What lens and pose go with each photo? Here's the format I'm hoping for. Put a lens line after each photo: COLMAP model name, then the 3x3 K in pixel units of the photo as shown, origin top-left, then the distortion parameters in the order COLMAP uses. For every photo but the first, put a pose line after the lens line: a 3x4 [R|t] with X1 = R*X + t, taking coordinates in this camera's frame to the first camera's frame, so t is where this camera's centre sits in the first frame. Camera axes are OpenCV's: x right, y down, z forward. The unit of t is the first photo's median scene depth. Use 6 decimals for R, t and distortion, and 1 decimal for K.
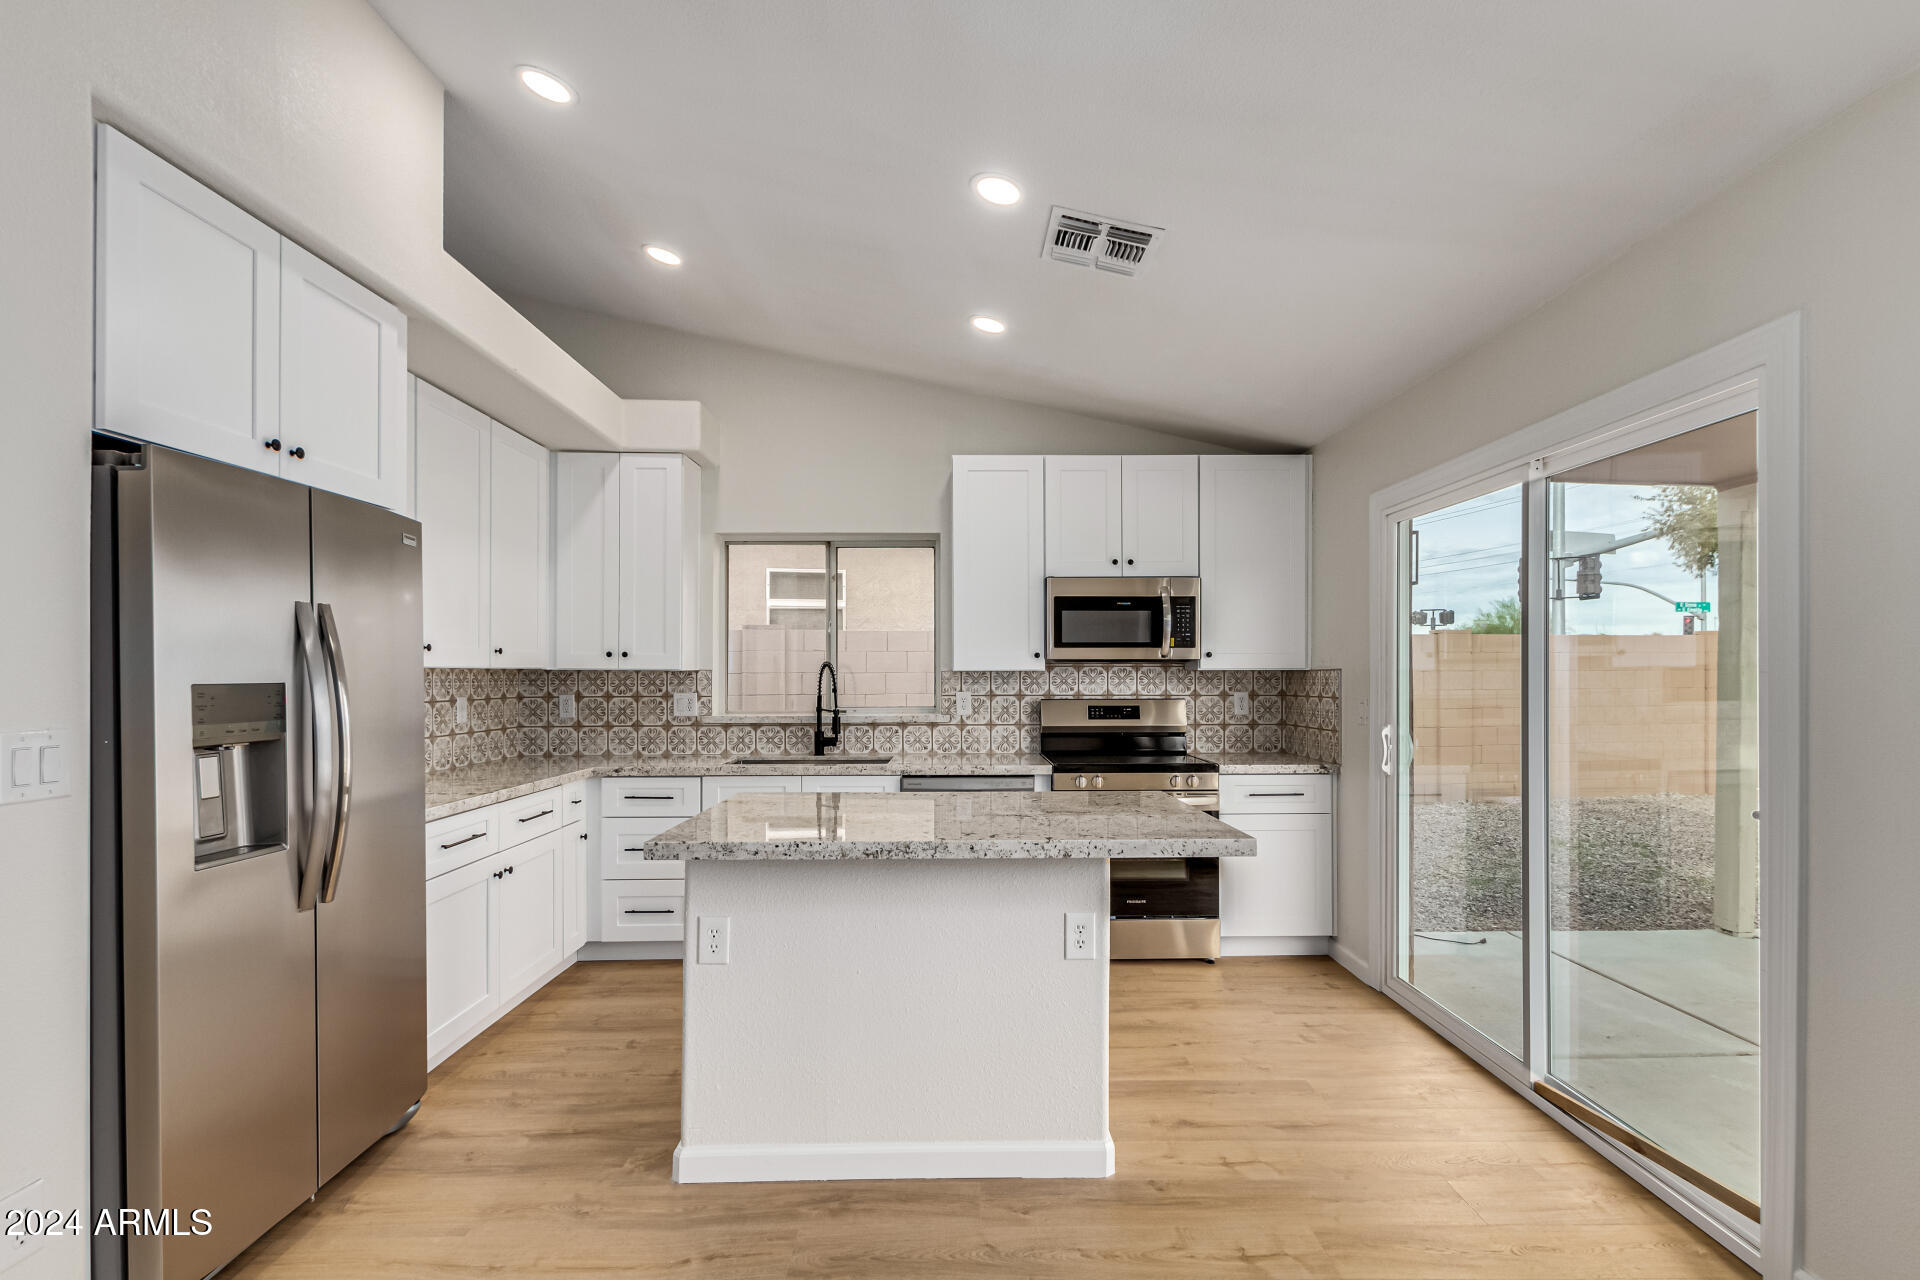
lens RADIAL K [[892.7, 0, 977.4], [0, 892.7, 675.0], [0, 0, 1]] dist [0.012184, -0.003129]
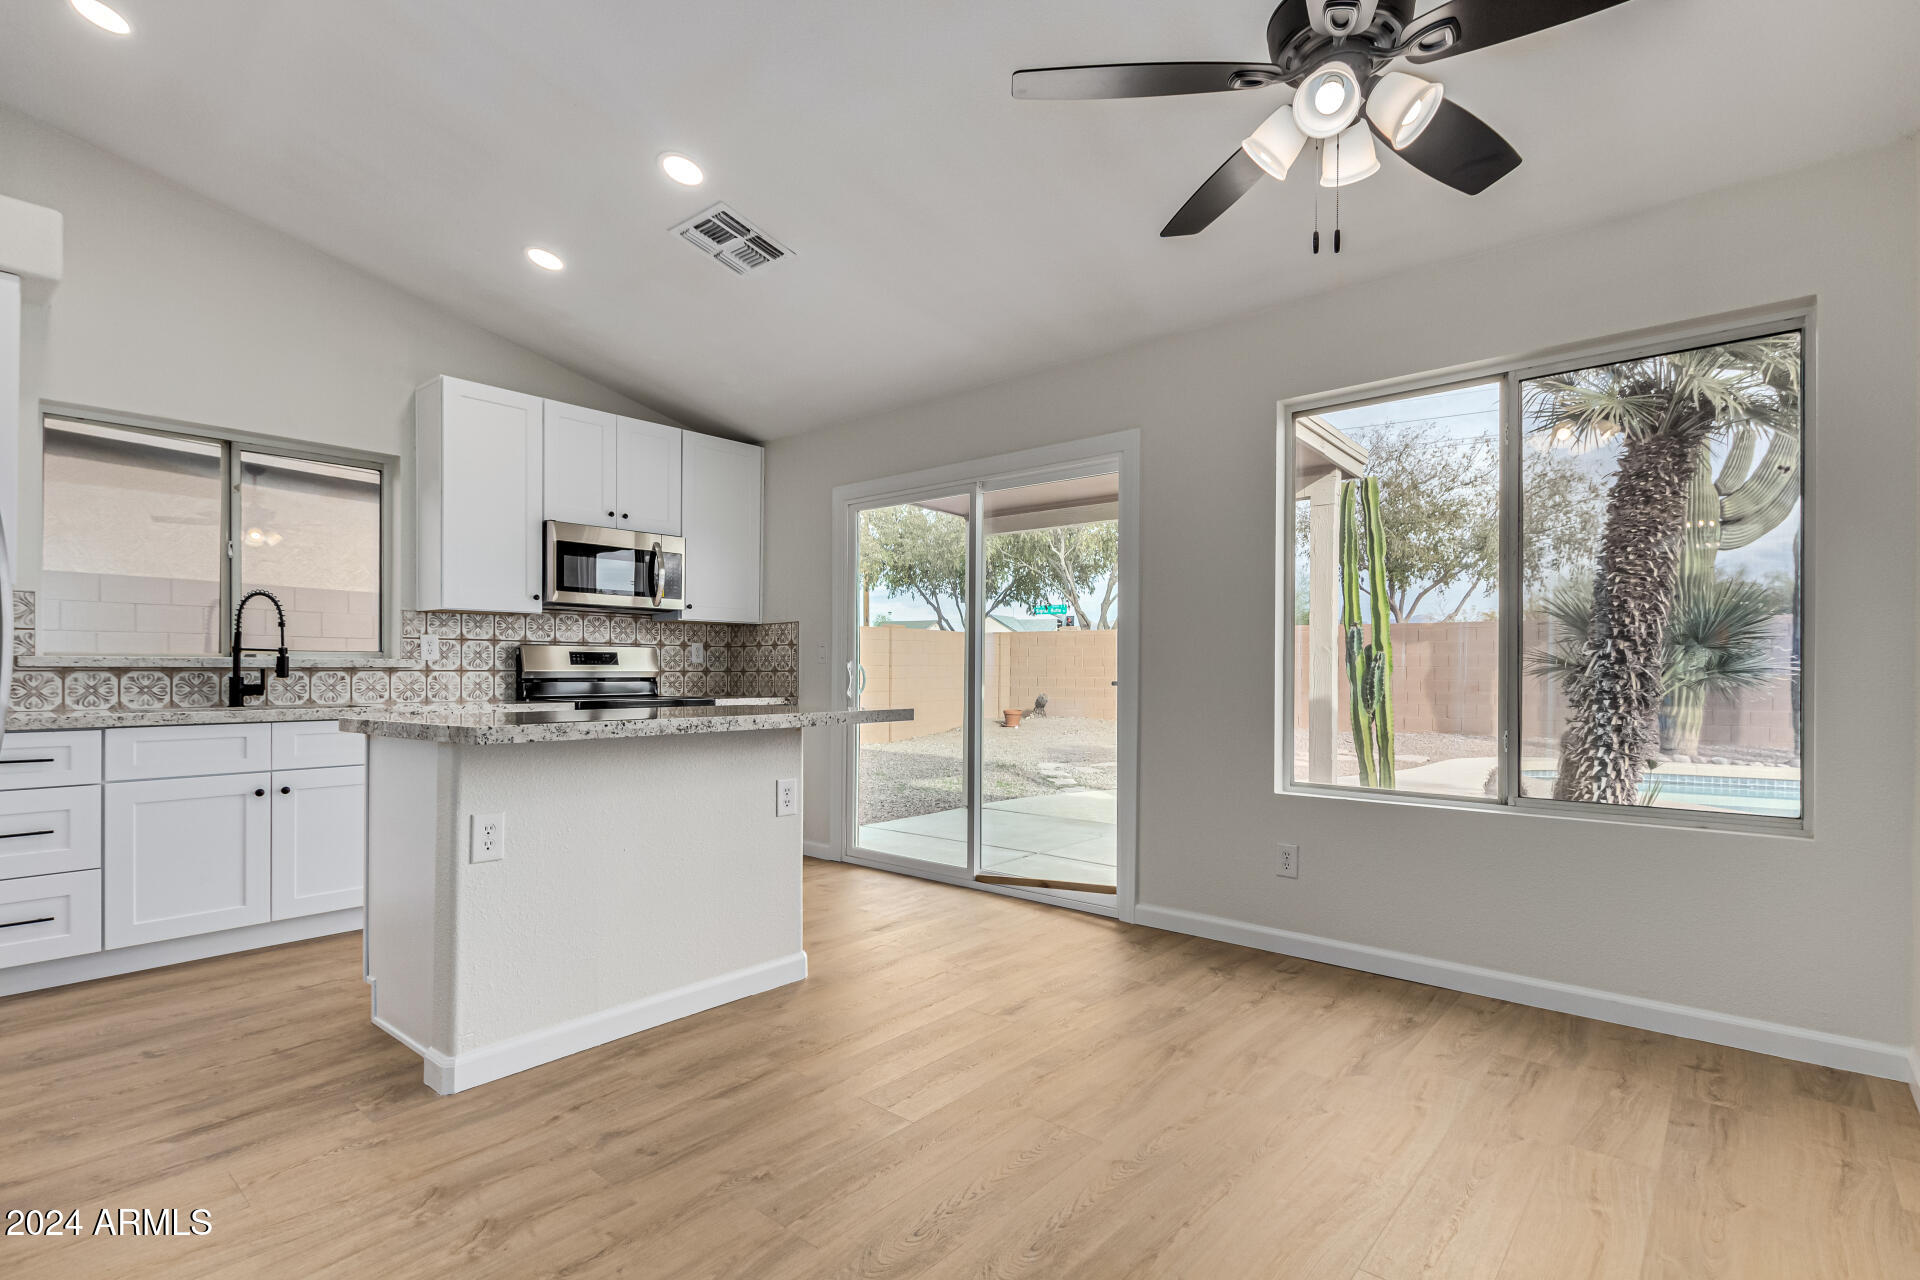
lens RADIAL K [[892.7, 0, 962.0], [0, 892.7, 675.3], [0, 0, 1]] dist [0.012184, -0.003129]
pose [[0.671385, -0.001395, 0.741107, -0.356390], [-0.002268, 0.999990, 0.003936, 0.060214], [-0.741105, -0.004324, 0.671375, -0.023273]]
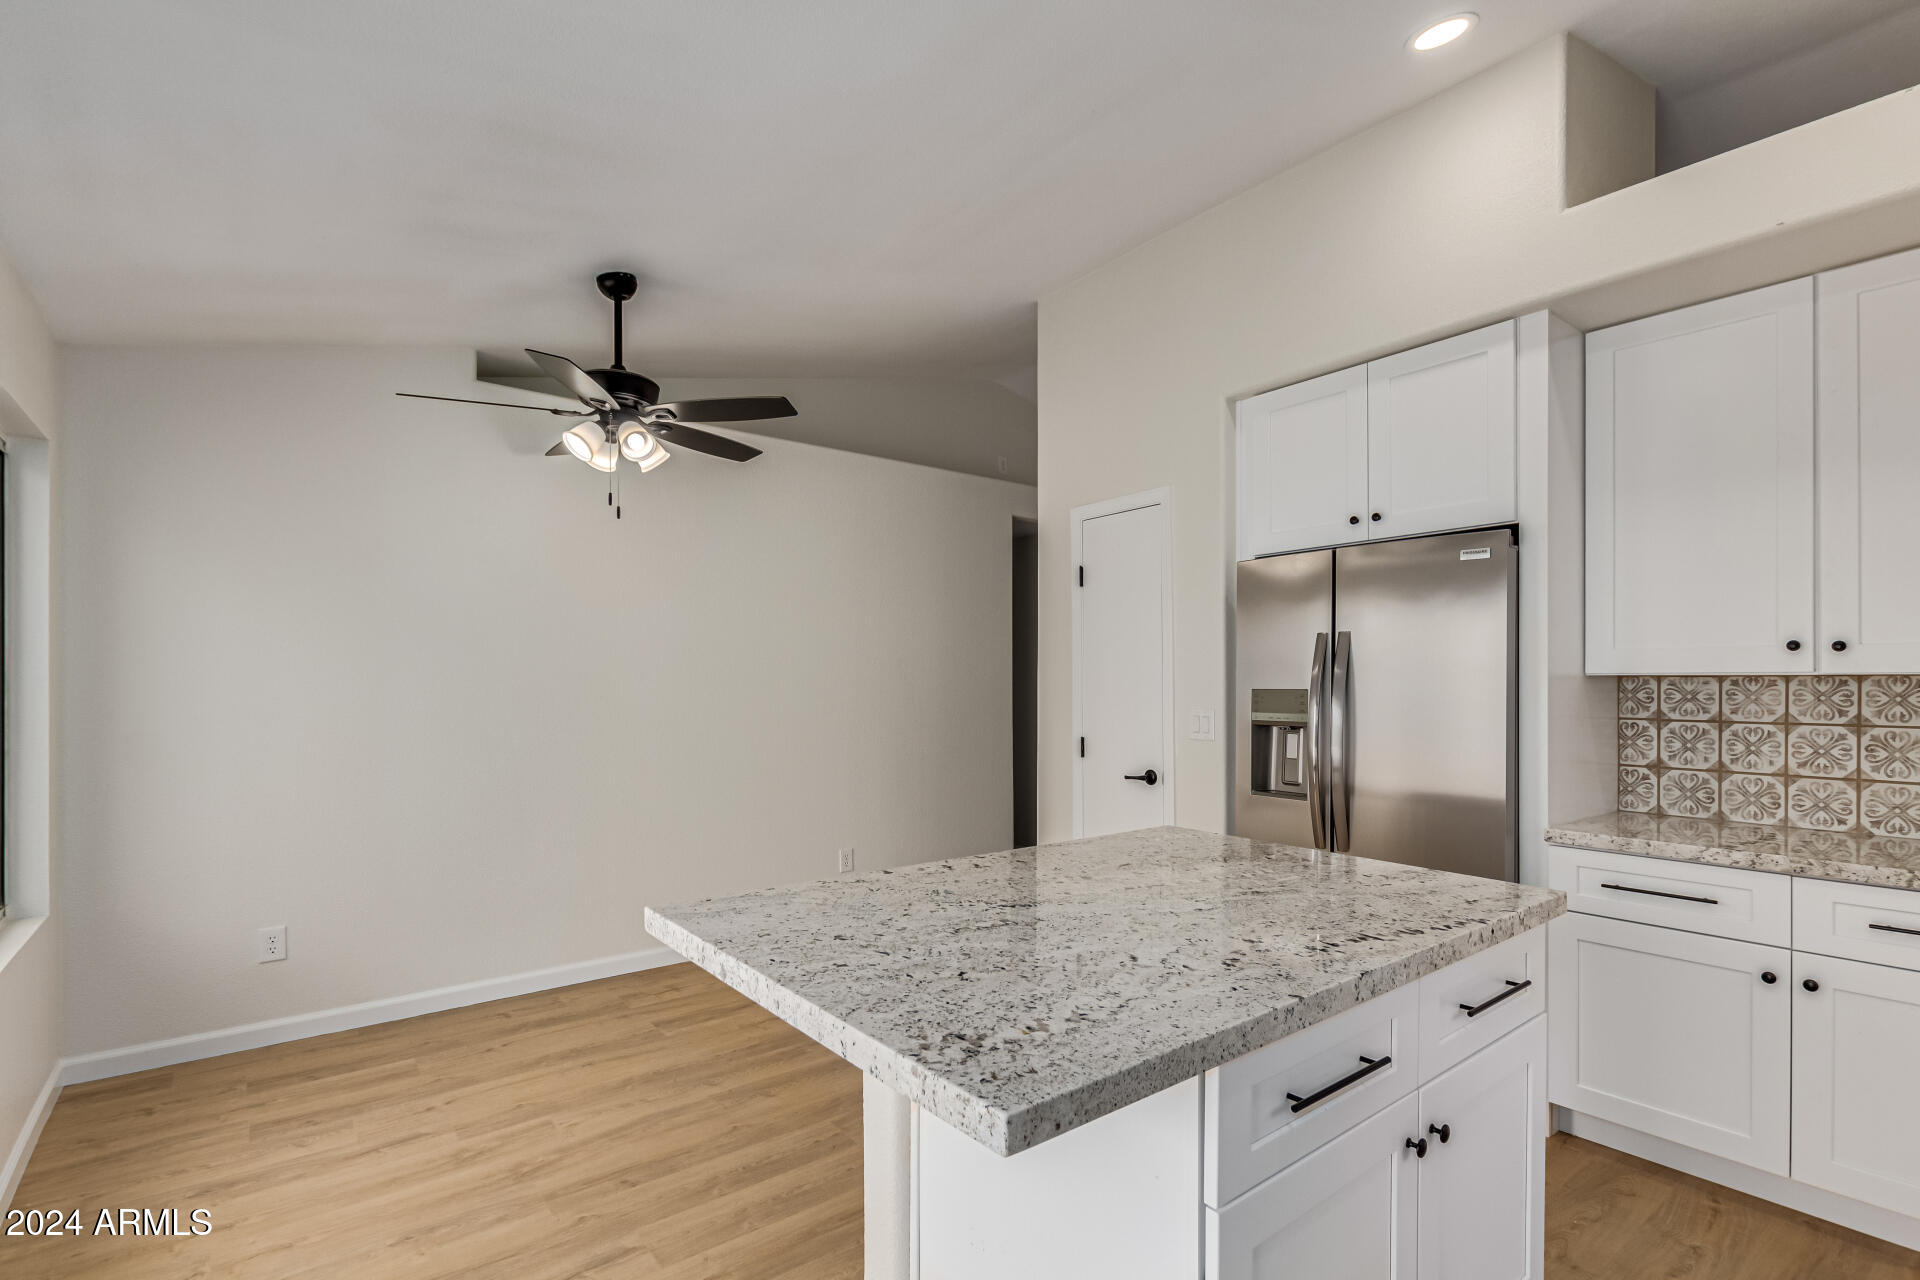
lens RADIAL K [[892.7, 0, 965.8], [0, 892.7, 677.0], [0, 0, 1]] dist [0.012184, -0.003129]
pose [[-0.795298, -0.008317, -0.606162, 0.261176], [-0.002649, 0.999944, -0.010244, 0.002108], [0.606213, -0.006542, -0.795275, 0.837351]]
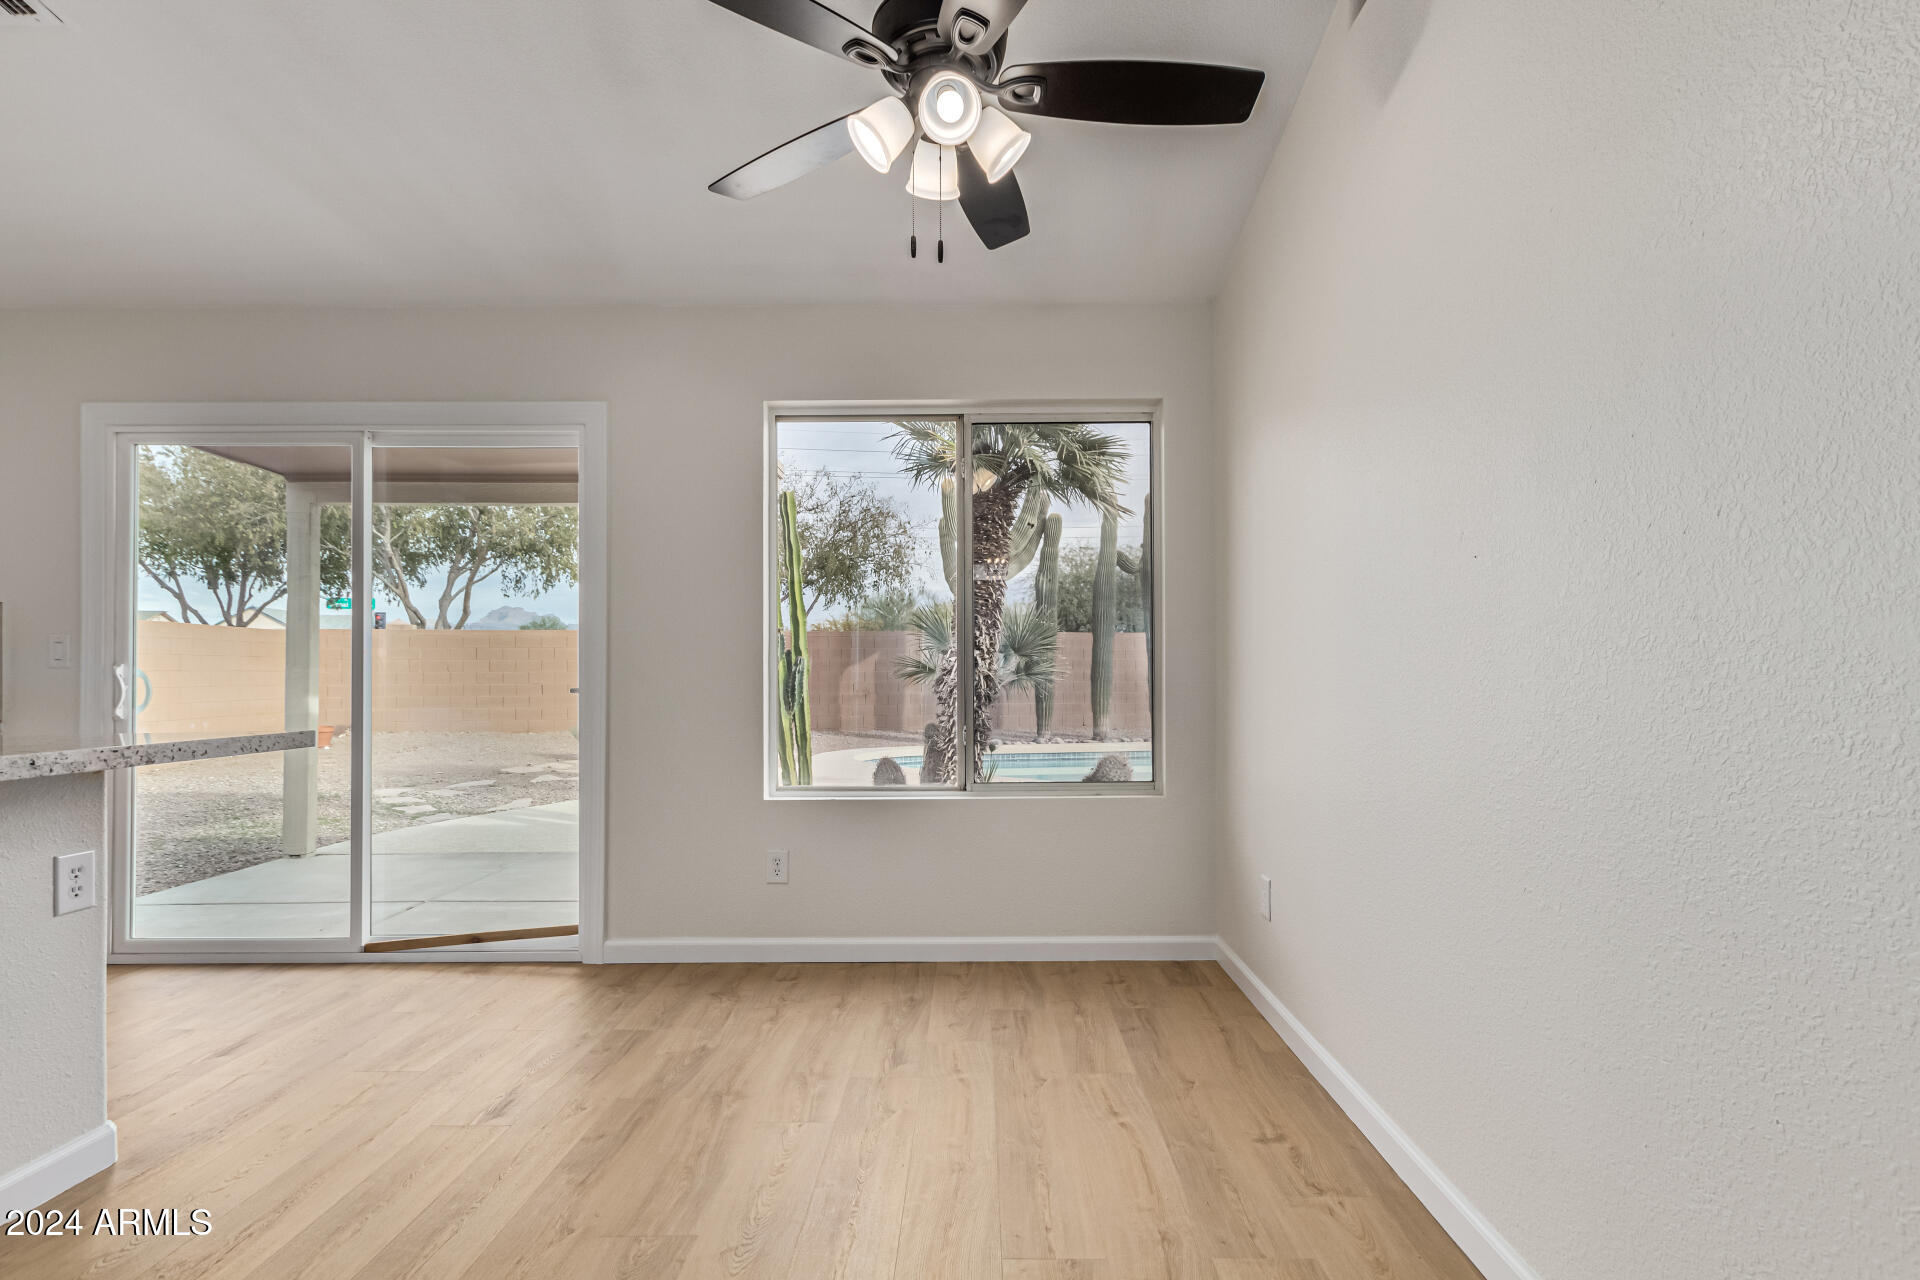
lens RADIAL K [[892.7, 0, 958.4], [0, 892.7, 672.5], [0, 0, 1]] dist [0.012184, -0.003129]
pose [[0.039494, 0.003904, 0.999212, -0.352392], [0.004700, 0.999981, -0.004092, 0.060689], [-0.999209, 0.004858, 0.039474, 0.097648]]
